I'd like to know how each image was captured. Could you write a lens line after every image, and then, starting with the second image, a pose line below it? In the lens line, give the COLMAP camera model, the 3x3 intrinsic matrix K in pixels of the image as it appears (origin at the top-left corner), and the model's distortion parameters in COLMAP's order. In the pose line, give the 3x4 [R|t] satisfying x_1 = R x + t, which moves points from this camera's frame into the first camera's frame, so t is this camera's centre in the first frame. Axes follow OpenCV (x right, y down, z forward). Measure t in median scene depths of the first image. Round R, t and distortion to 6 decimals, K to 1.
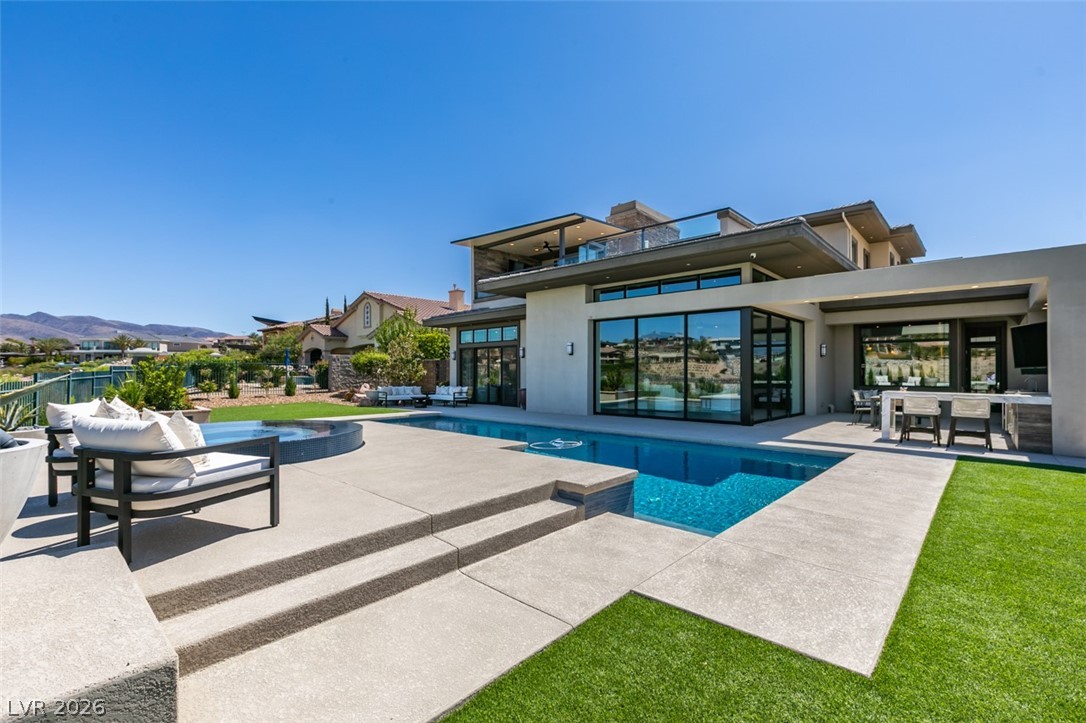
lens RADIAL K [[484.0, 0, 538.6], [0, 484.0, 368.1], [0, 0, 1]] dist [-0.002851, 0.001113]
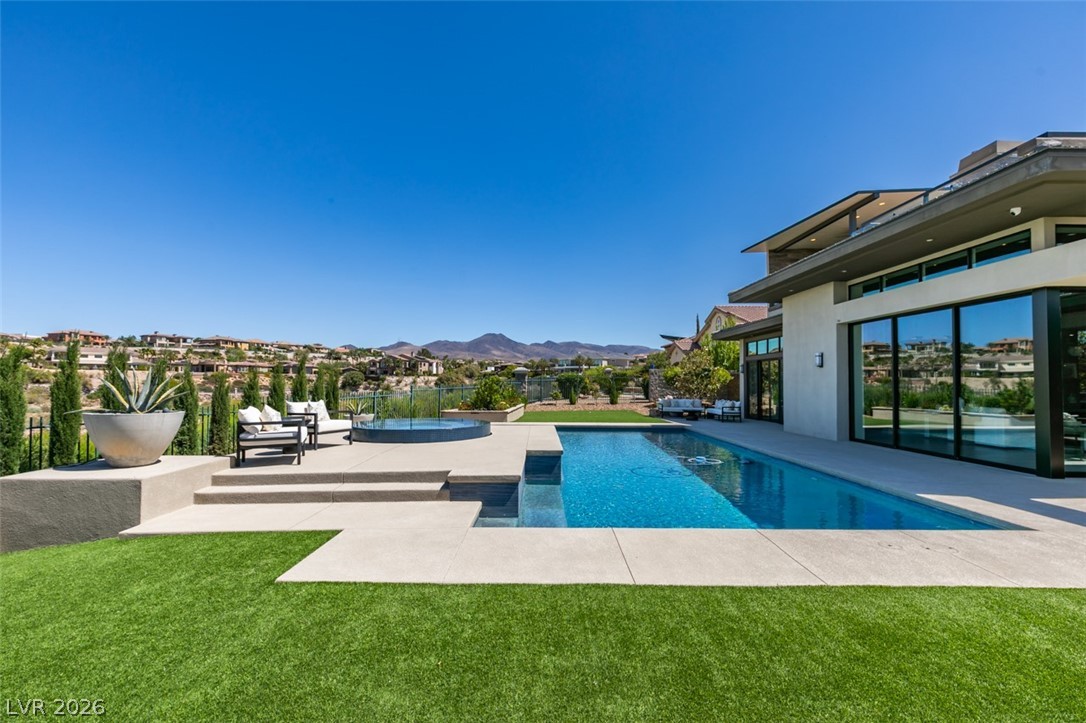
lens RADIAL K [[484.0, 0, 545.1], [0, 484.0, 368.4], [0, 0, 1]] dist [-0.002851, 0.001113]
pose [[0.688098, -0.016887, -0.725422, 0.290972], [0.000582, 0.999742, -0.022721, -0.005078], [0.725618, 0.015213, 0.687930, 0.061583]]
